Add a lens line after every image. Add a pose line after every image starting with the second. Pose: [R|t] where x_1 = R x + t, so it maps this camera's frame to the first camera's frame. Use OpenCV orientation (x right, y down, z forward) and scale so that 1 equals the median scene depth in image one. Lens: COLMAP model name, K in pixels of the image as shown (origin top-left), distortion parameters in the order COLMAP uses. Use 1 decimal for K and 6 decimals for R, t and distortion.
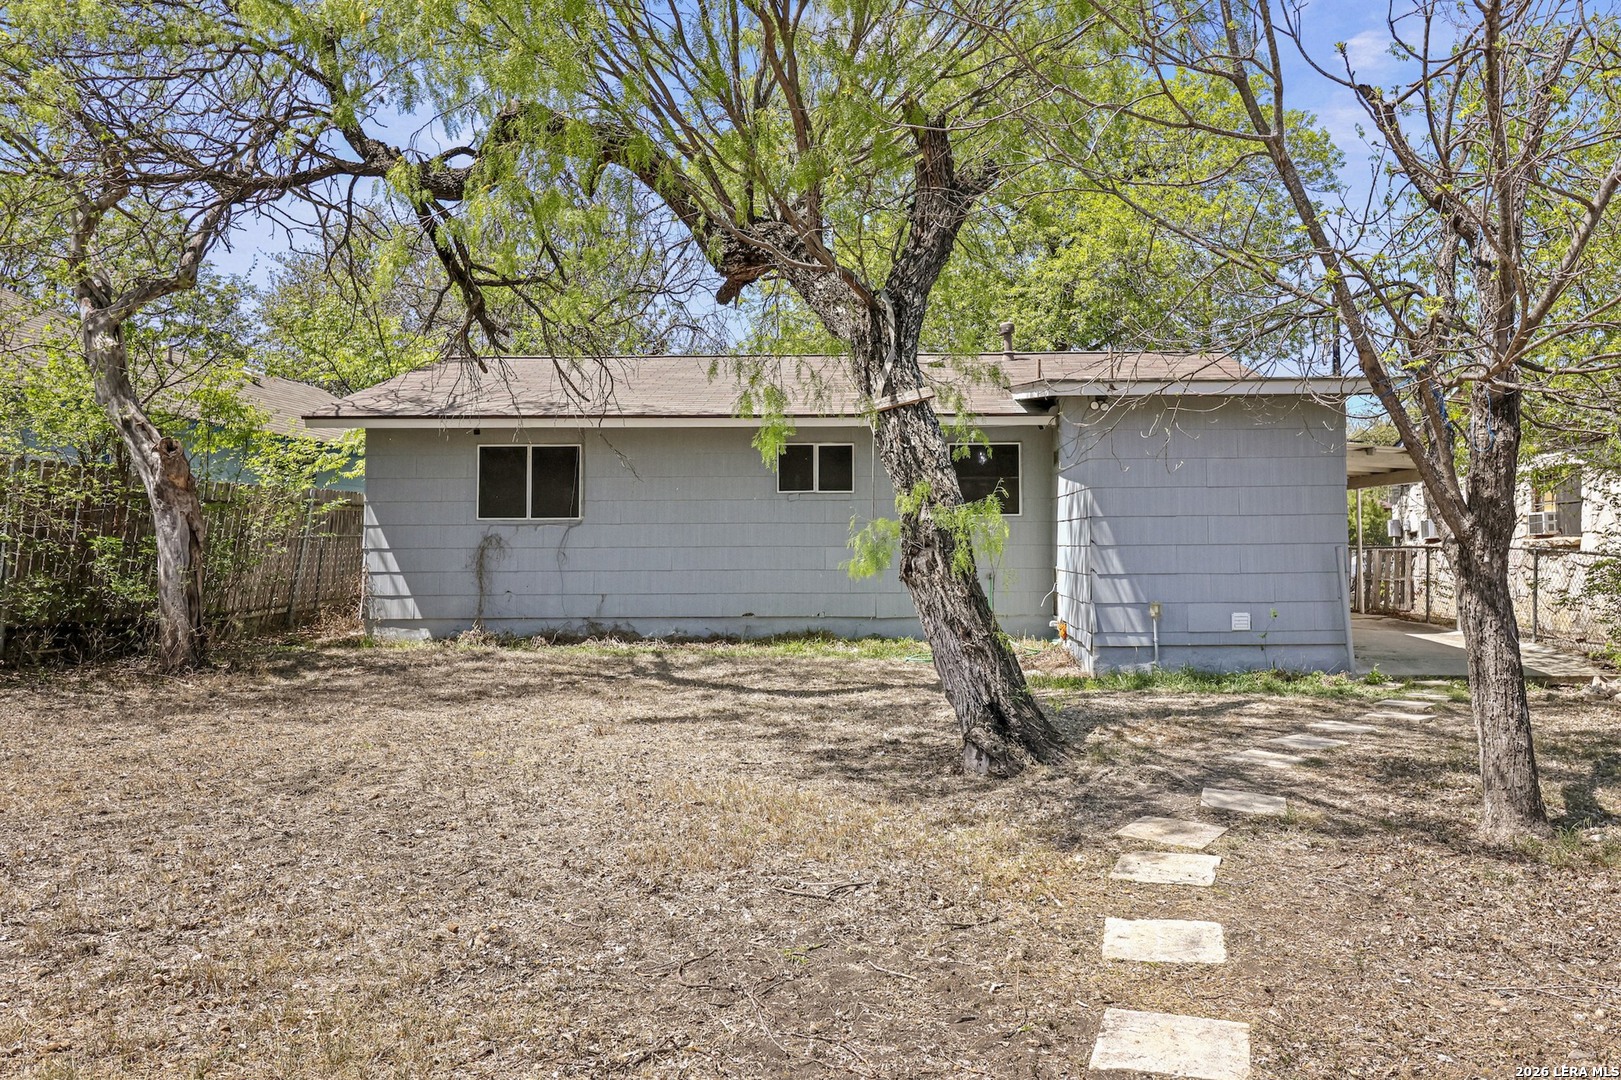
lens RADIAL K [[1225.6, 0, 810.5], [0, 1225.6, 539.2], [0, 0, 1]] dist [0.007577, 0.004472]
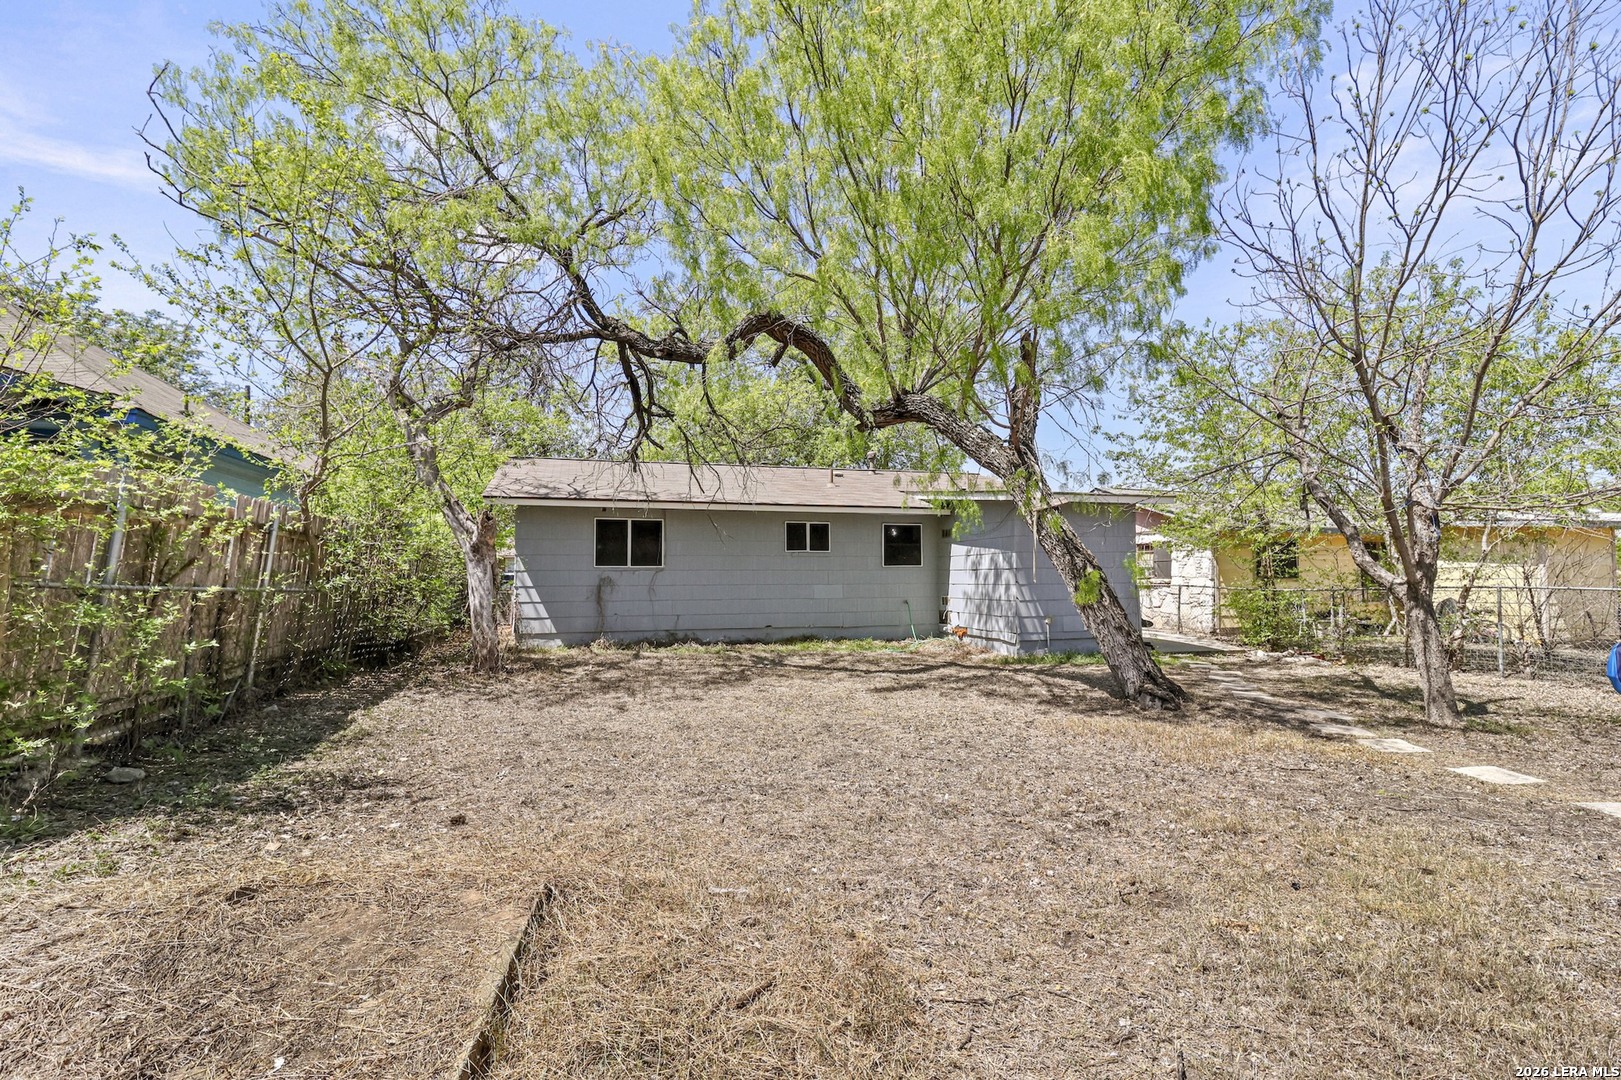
lens RADIAL K [[755.4, 0, 806.2], [0, 755.4, 590.1], [0, 0, 1]] dist [0.000922, 0.000241]
pose [[0.958937, -0.003589, 0.283596, -0.294711], [-0.000994, 0.999871, 0.016014, -0.002816], [-0.283617, -0.015638, 0.958810, 0.024850]]
